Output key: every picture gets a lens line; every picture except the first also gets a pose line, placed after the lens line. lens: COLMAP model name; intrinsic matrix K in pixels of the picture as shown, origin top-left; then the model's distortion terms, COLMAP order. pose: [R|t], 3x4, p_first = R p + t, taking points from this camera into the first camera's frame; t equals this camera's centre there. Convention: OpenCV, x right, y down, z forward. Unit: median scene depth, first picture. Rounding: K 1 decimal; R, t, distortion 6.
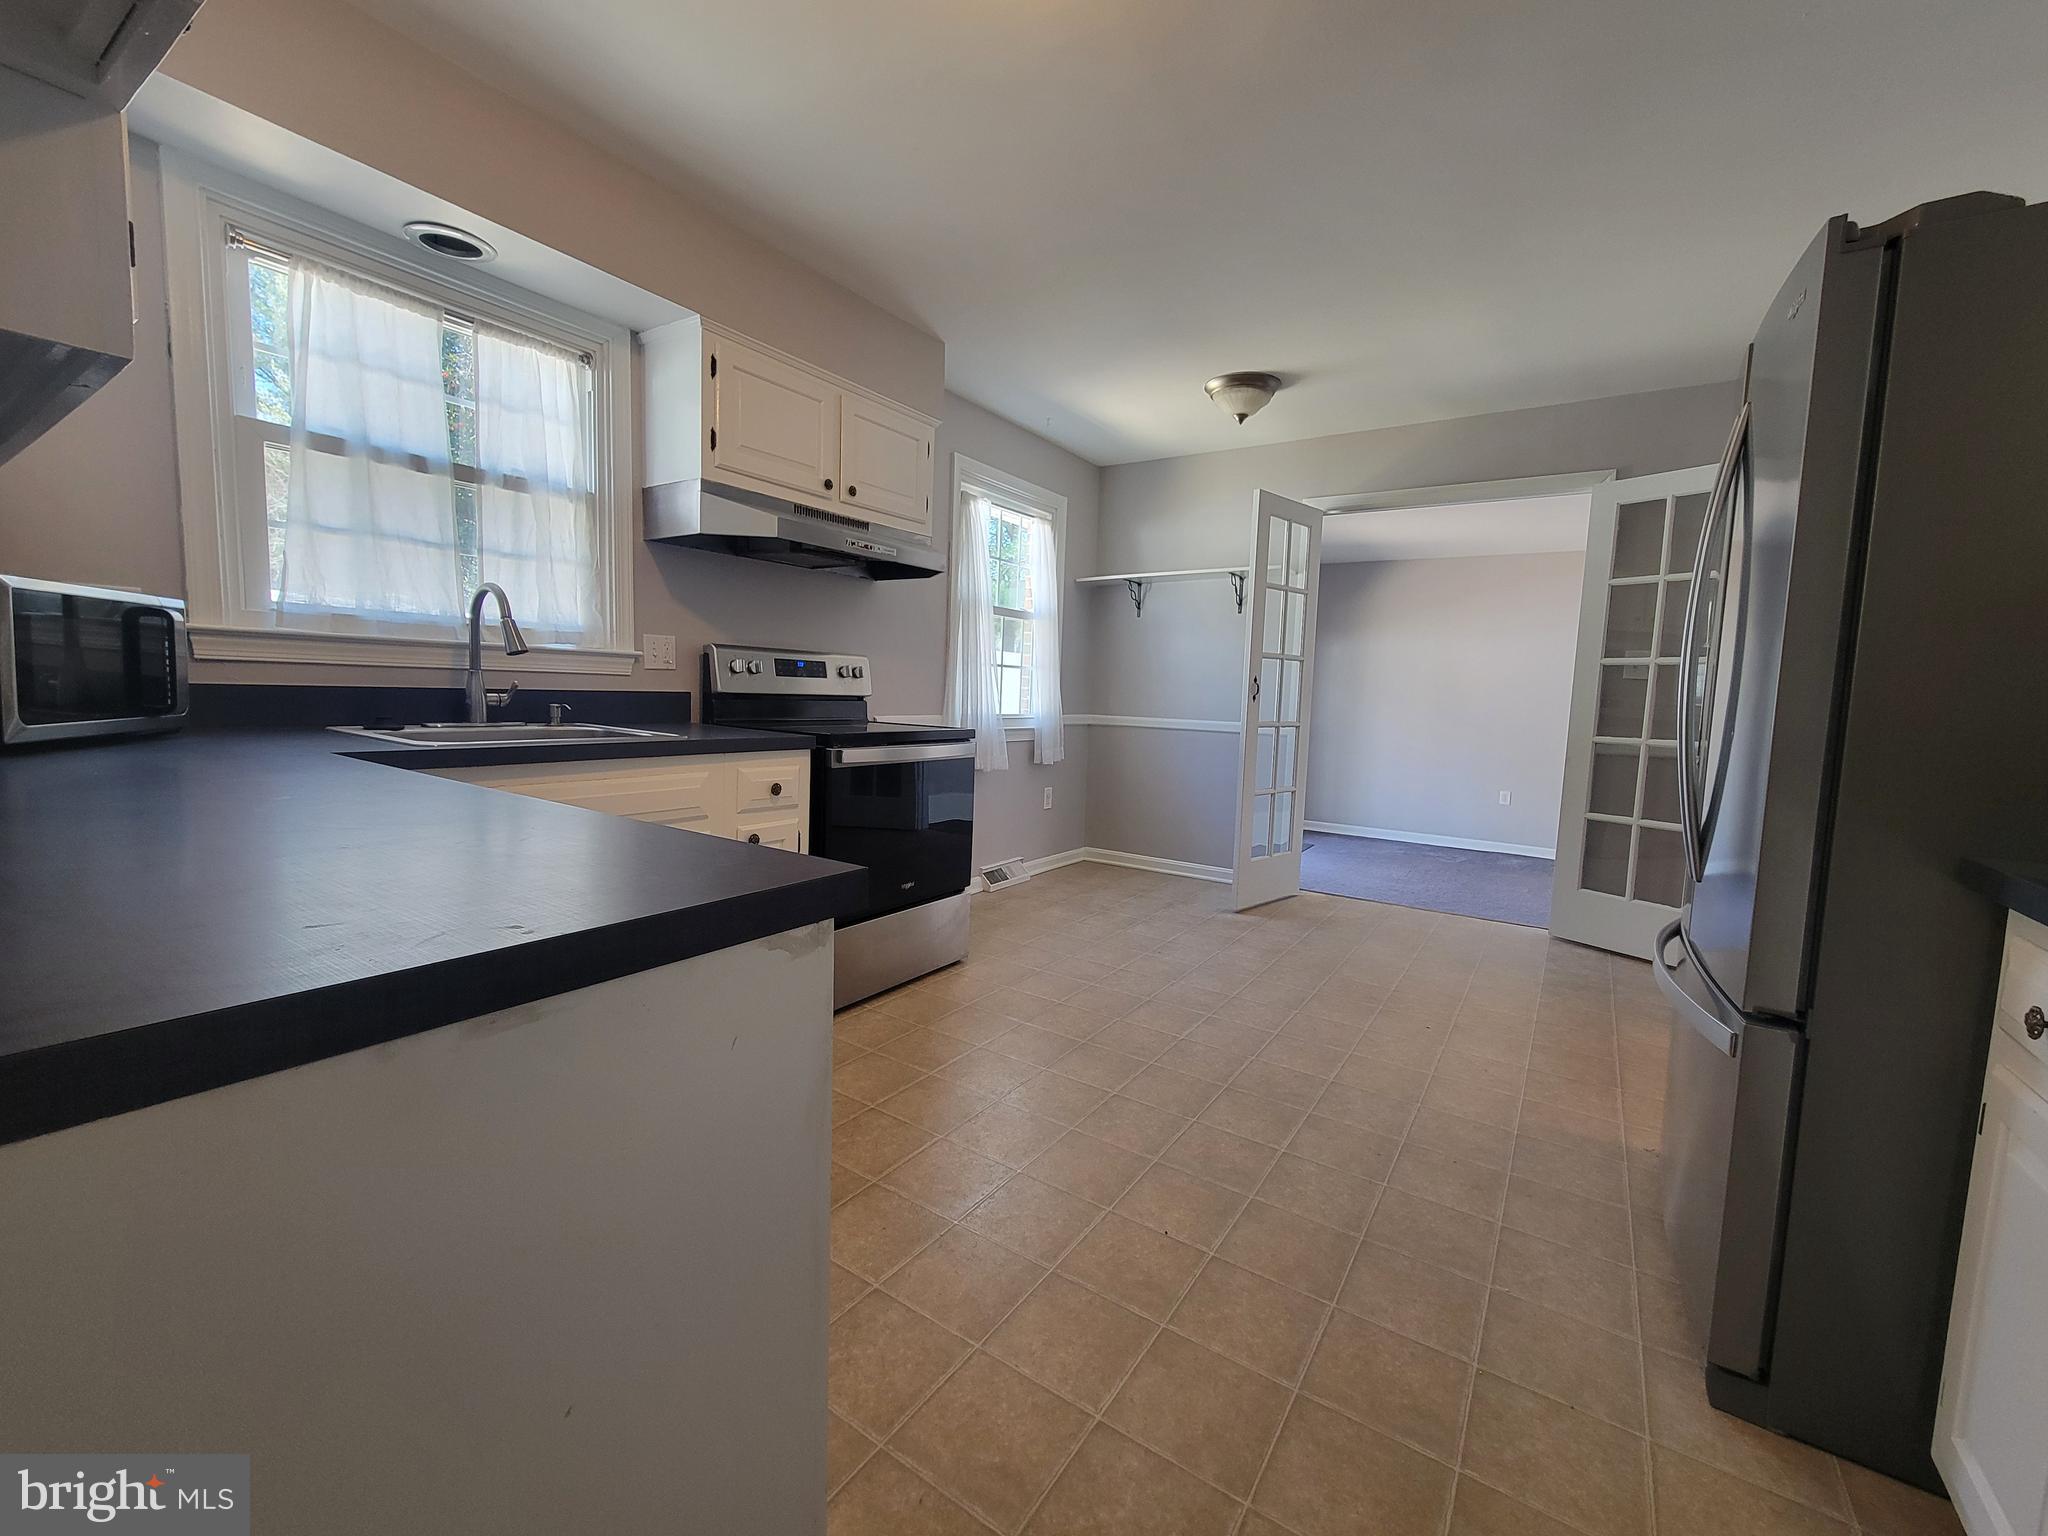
lens RADIAL K [[822.2, 0, 1040.0], [0, 822.2, 749.7], [0, 0, 1]] dist [-0.000856, -0.000193]
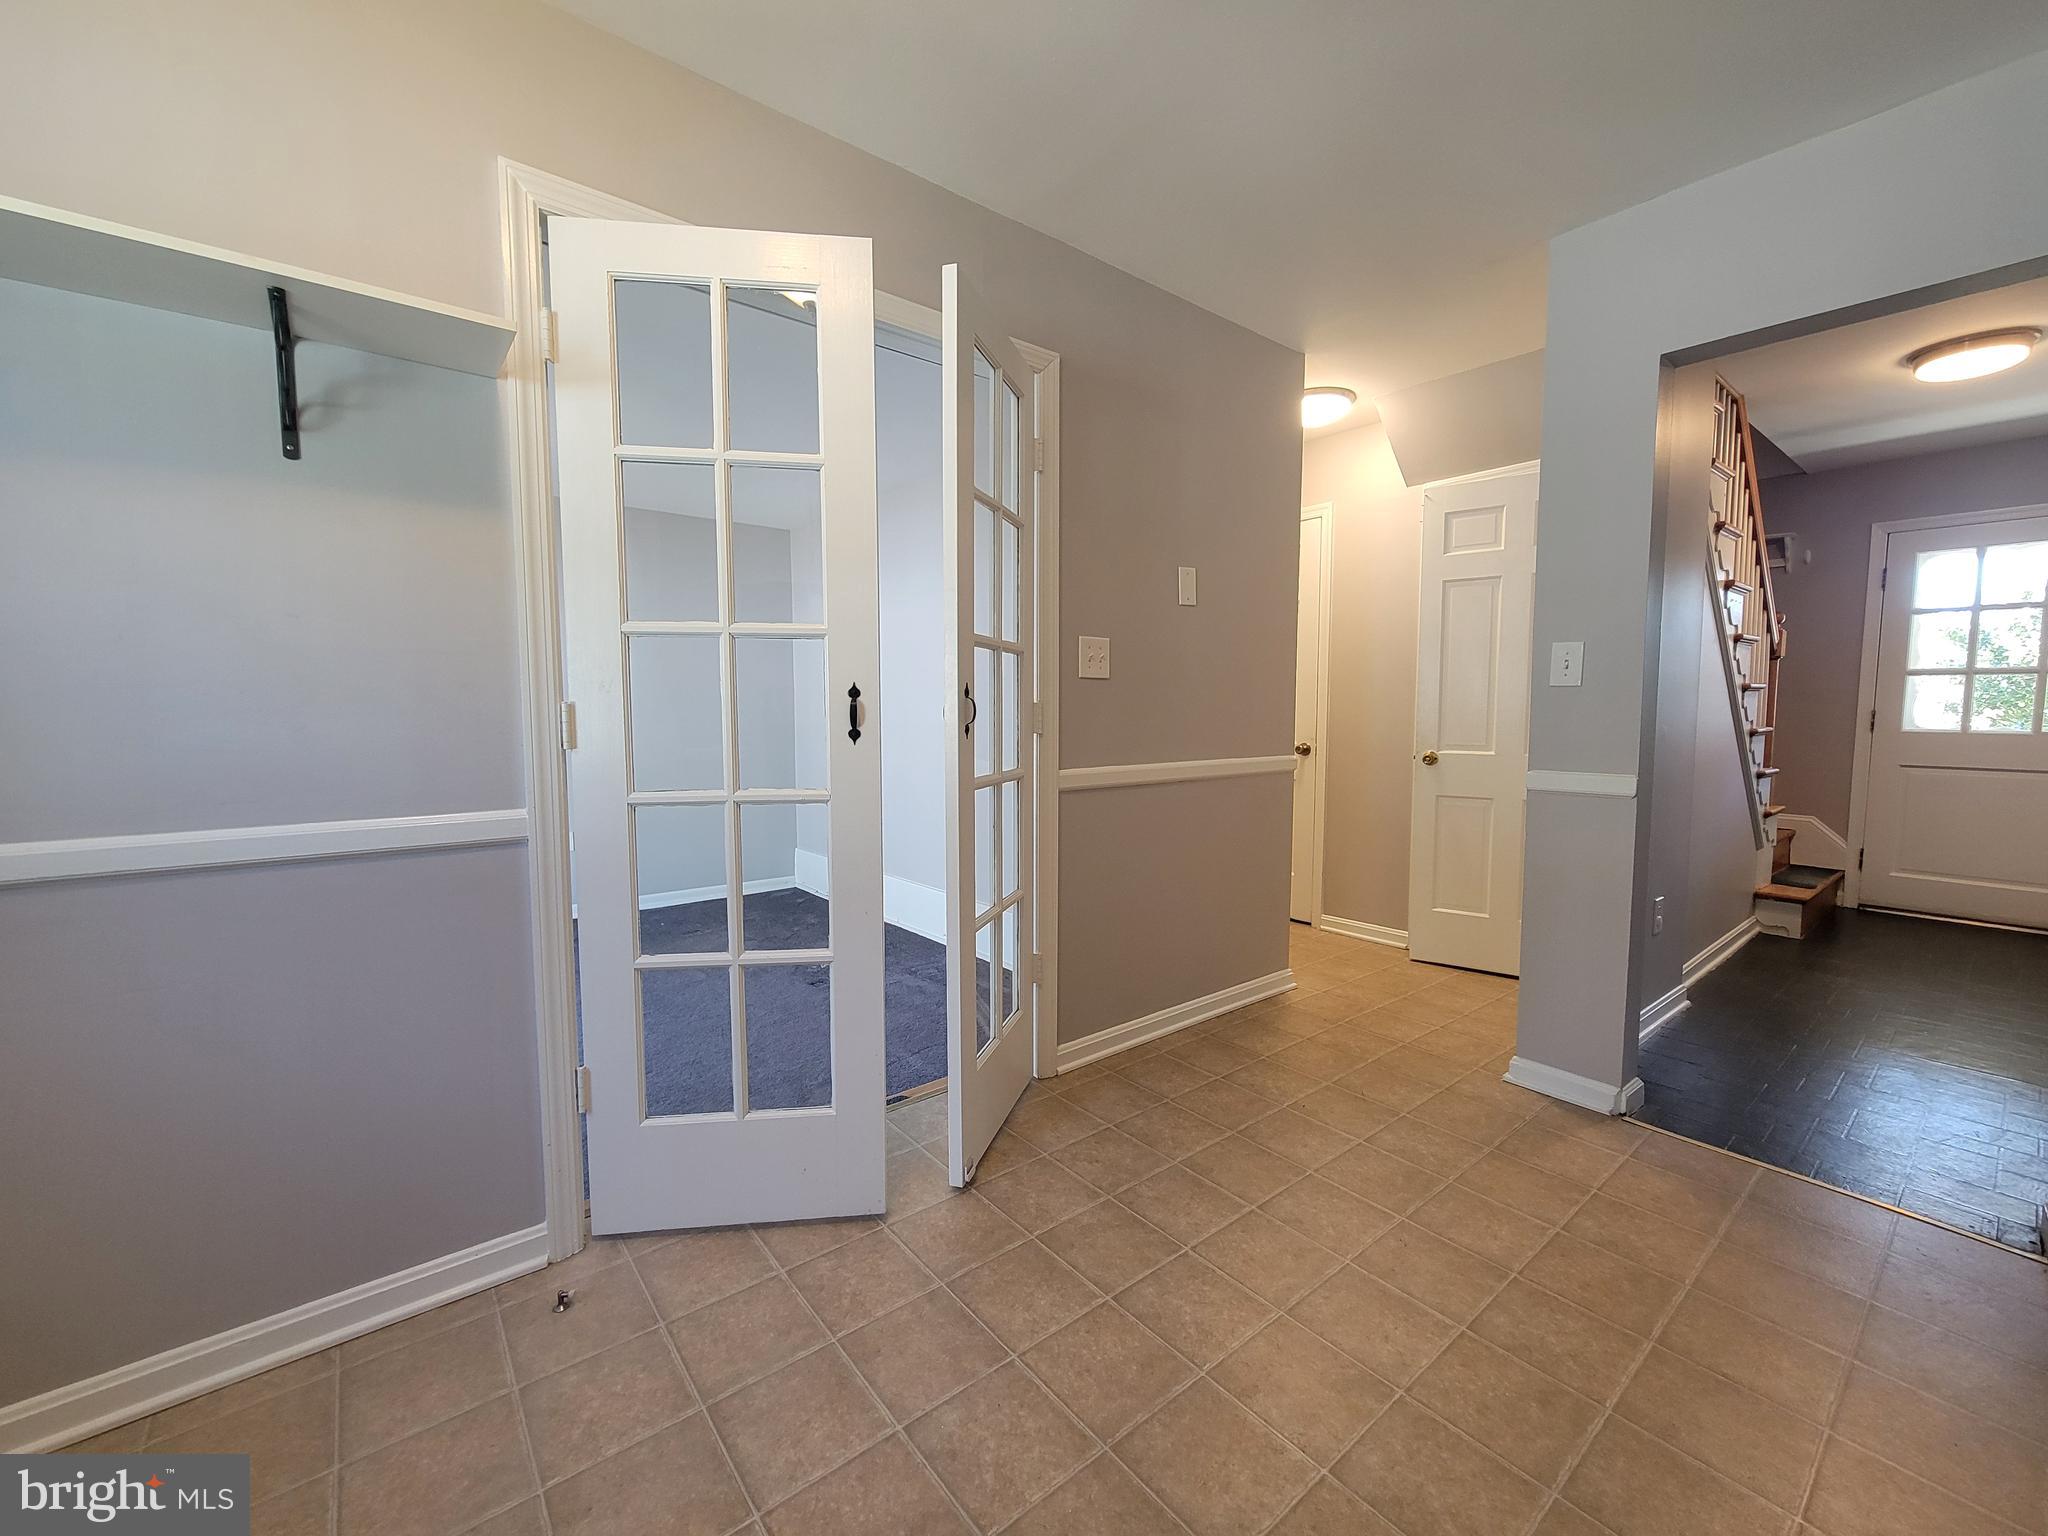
lens RADIAL K [[831.0, 0, 1024.0], [0, 831.0, 768.0], [0, 0, 1]] dist [0.000311, 0.000017]
pose [[0.307727, -0.106147, 0.945535, -0.746310], [0.081531, 0.993044, 0.084946, -0.064004], [-0.947975, 0.050950, 0.314240, 0.484611]]
